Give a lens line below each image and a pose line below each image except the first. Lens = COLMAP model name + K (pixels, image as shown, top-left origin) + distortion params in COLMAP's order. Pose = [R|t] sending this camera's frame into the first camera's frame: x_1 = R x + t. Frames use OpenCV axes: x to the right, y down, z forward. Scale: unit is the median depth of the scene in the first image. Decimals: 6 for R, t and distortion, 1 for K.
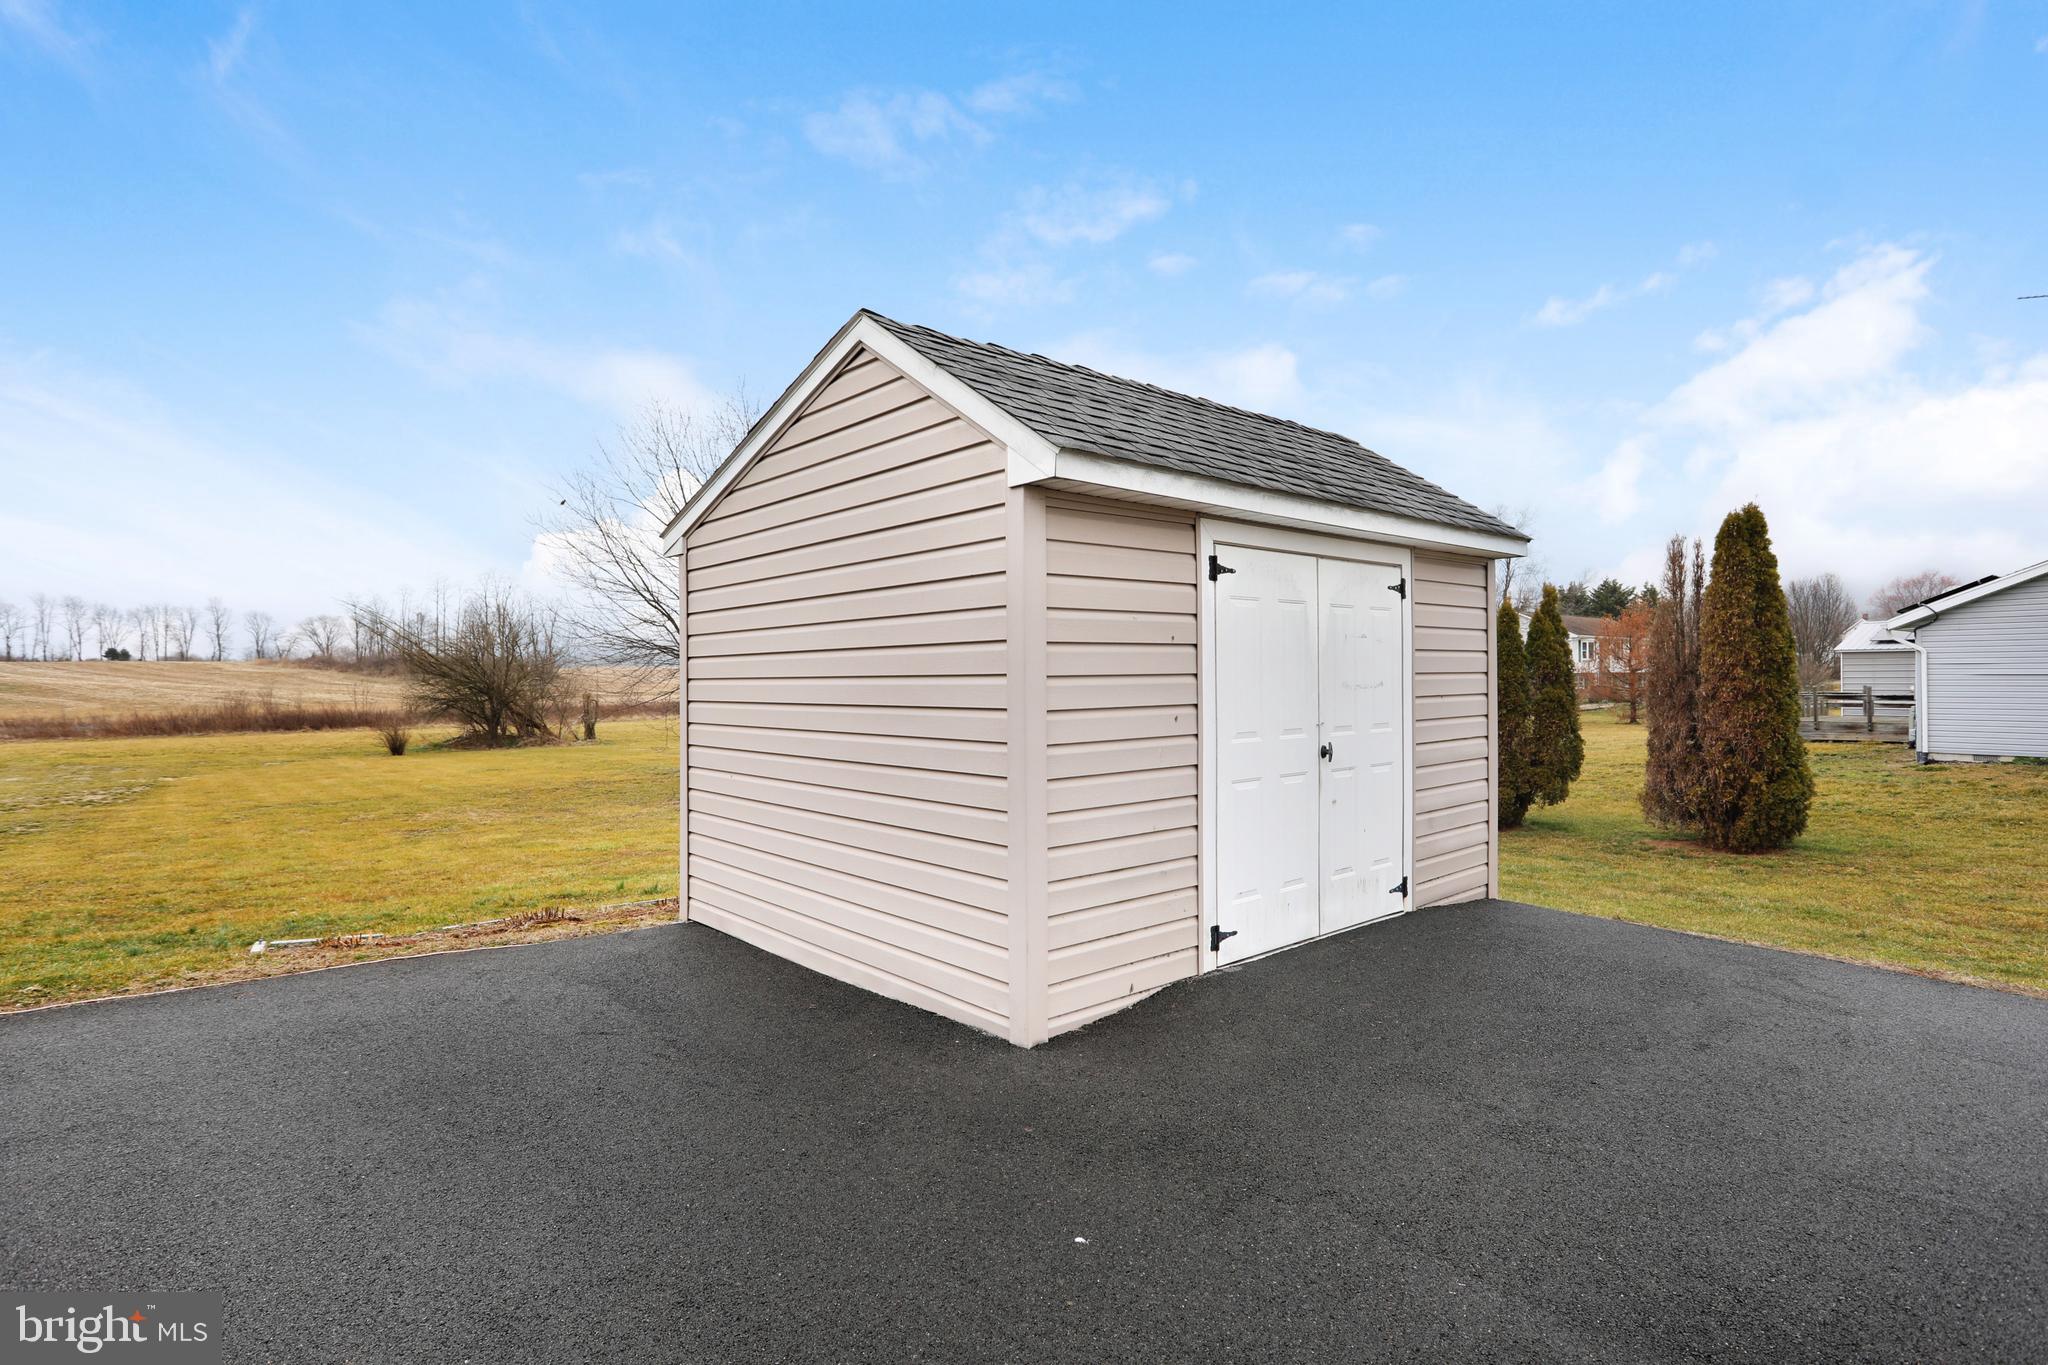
lens RADIAL K [[991.4, 0, 1024.0], [0, 991.4, 682.5], [0, 0, 1]] dist [-0.001856, -0.000201]
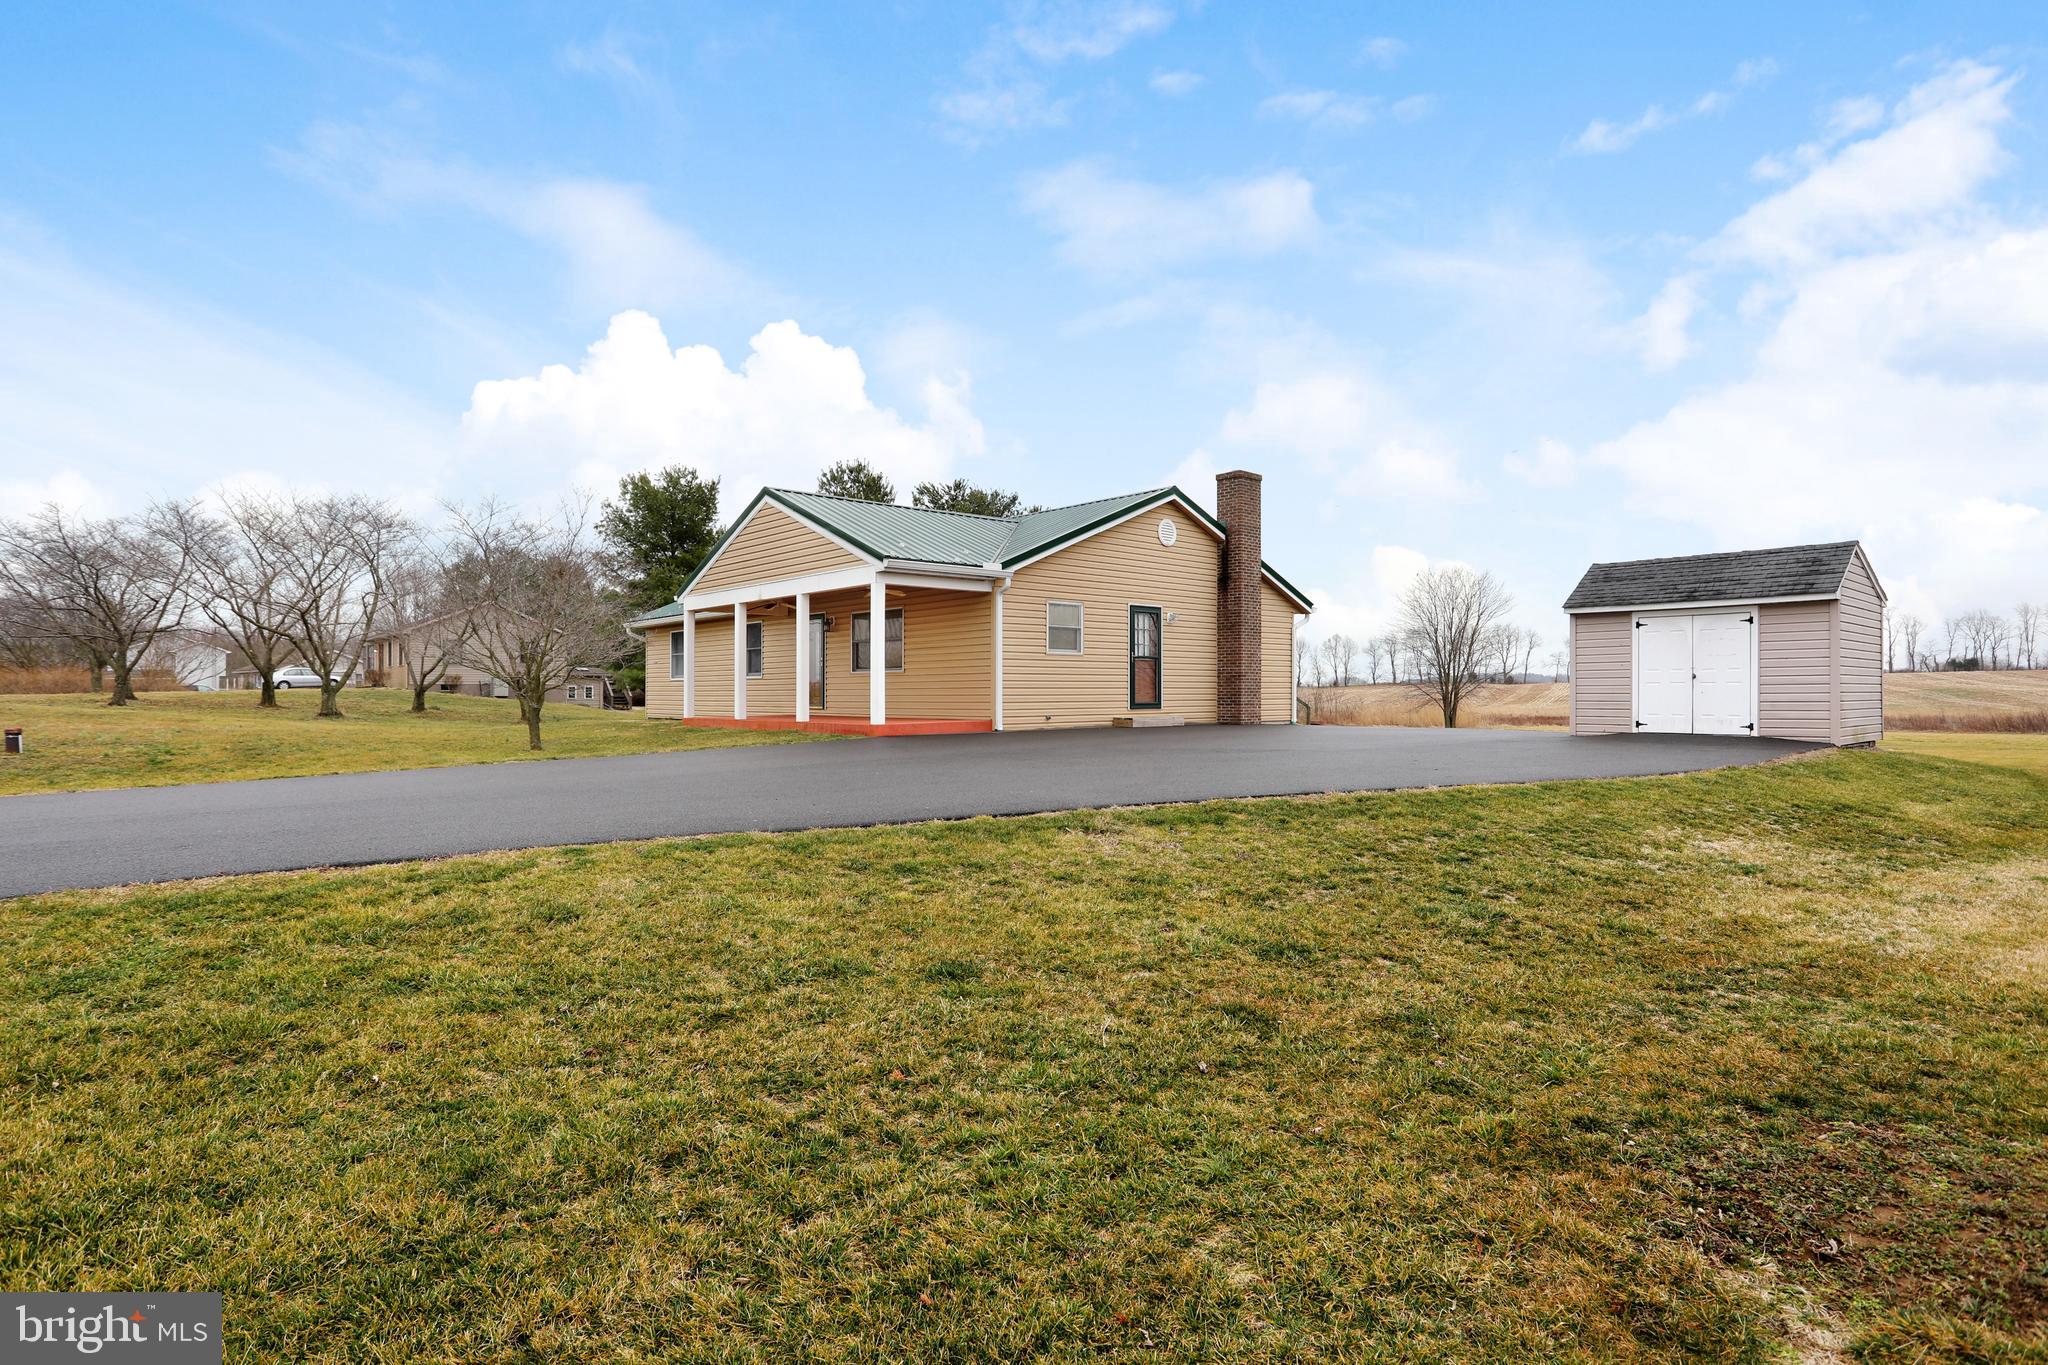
lens RADIAL K [[991.4, 0, 1024.0], [0, 991.4, 682.5], [0, 0, 1]] dist [-0.001856, -0.000201]
pose [[-0.021050, -0.002312, -0.999776, 3.214145], [-0.007697, 0.999968, -0.002151, 0.102893], [0.999749, 0.007650, -0.021067, -0.994162]]
